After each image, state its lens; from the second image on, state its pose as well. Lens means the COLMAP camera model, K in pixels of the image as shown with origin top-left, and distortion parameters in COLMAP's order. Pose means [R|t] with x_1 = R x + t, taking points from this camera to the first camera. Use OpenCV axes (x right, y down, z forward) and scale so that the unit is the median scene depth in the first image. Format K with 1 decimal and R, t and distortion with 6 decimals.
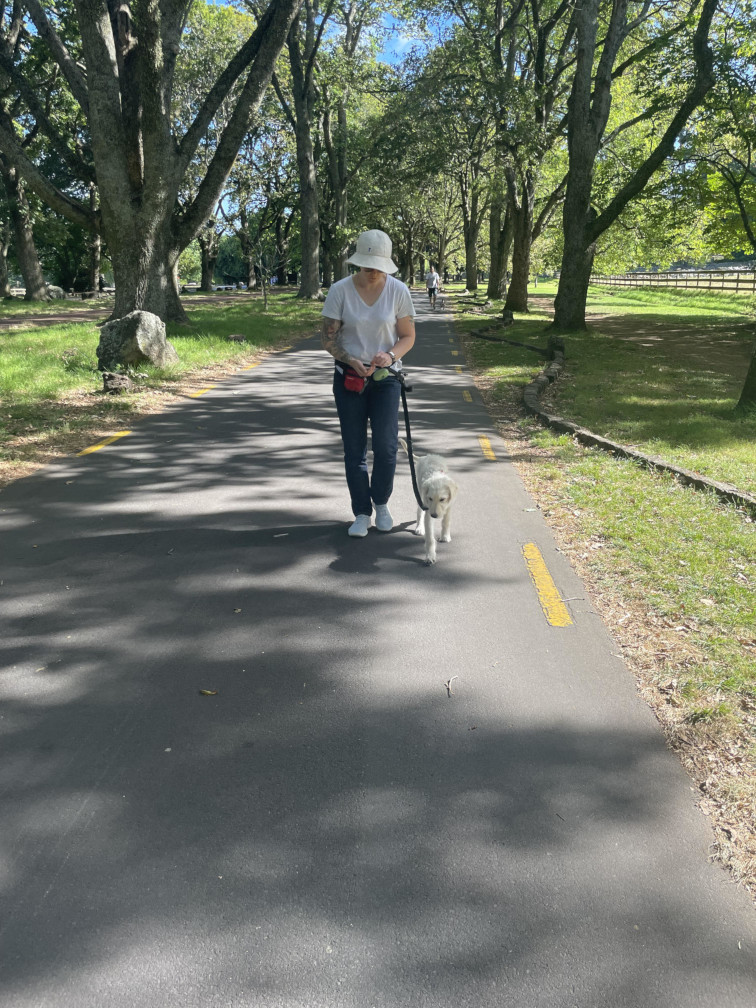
lens RADIAL K [[766.8, 0, 399.7], [0, 766.8, 488.2], [0, 0, 1]] dist [0.081033, -0.106077]
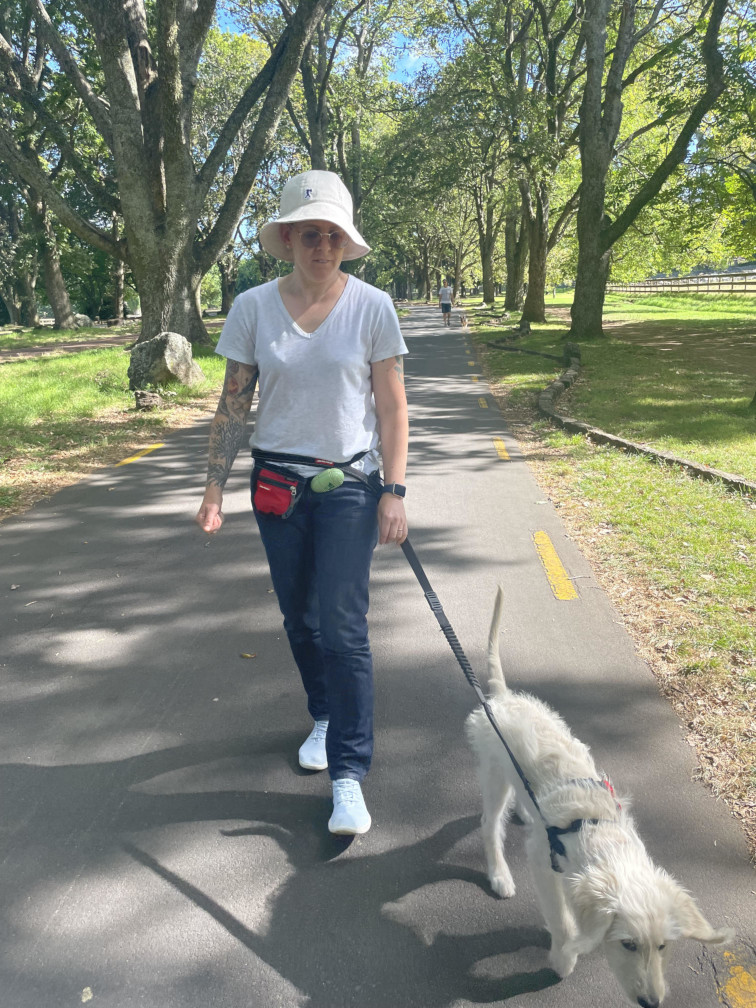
lens RADIAL K [[766.8, 0, 382.5], [0, 766.8, 498.1], [0, 0, 1]] dist [0.081033, -0.106077]
pose [[0.998392, -0.024969, -0.050888, 0.000711], [0.024537, 0.999658, -0.009098, 0.002986], [0.051098, 0.007834, 0.998663, -0.006915]]
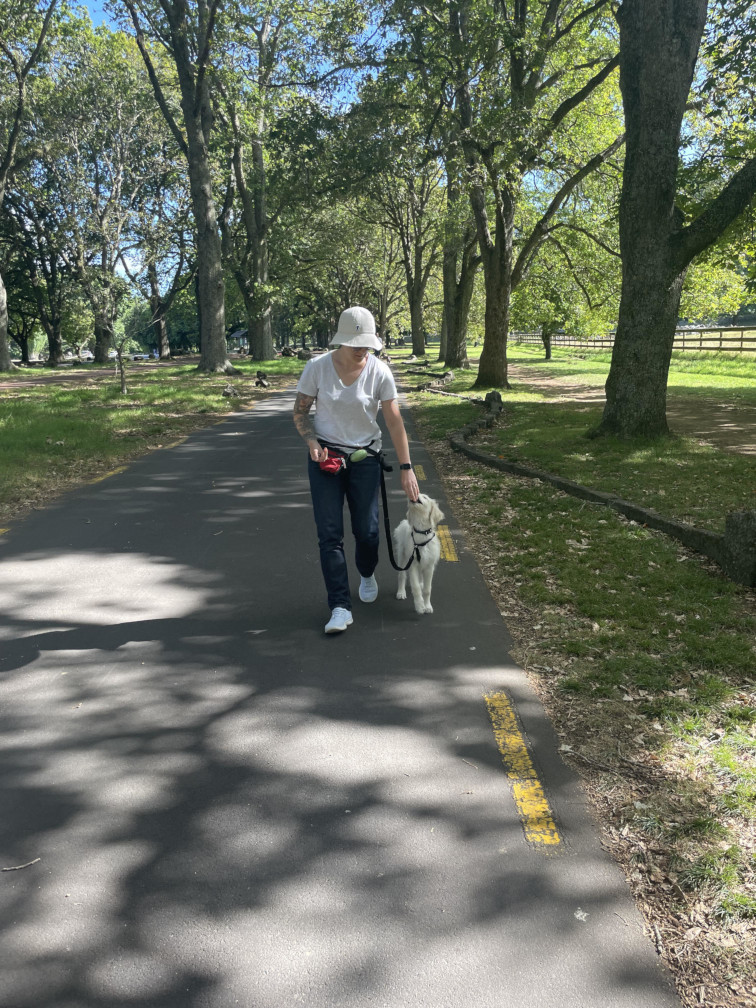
lens RADIAL K [[766.8, 0, 397.3], [0, 766.8, 497.4], [0, 0, 1]] dist [0.081033, -0.106077]
pose [[0.997277, -0.032091, 0.066391, 0.011475], [0.036490, 0.997143, -0.066137, -0.078874], [-0.064079, 0.068380, 0.995599, 0.286738]]
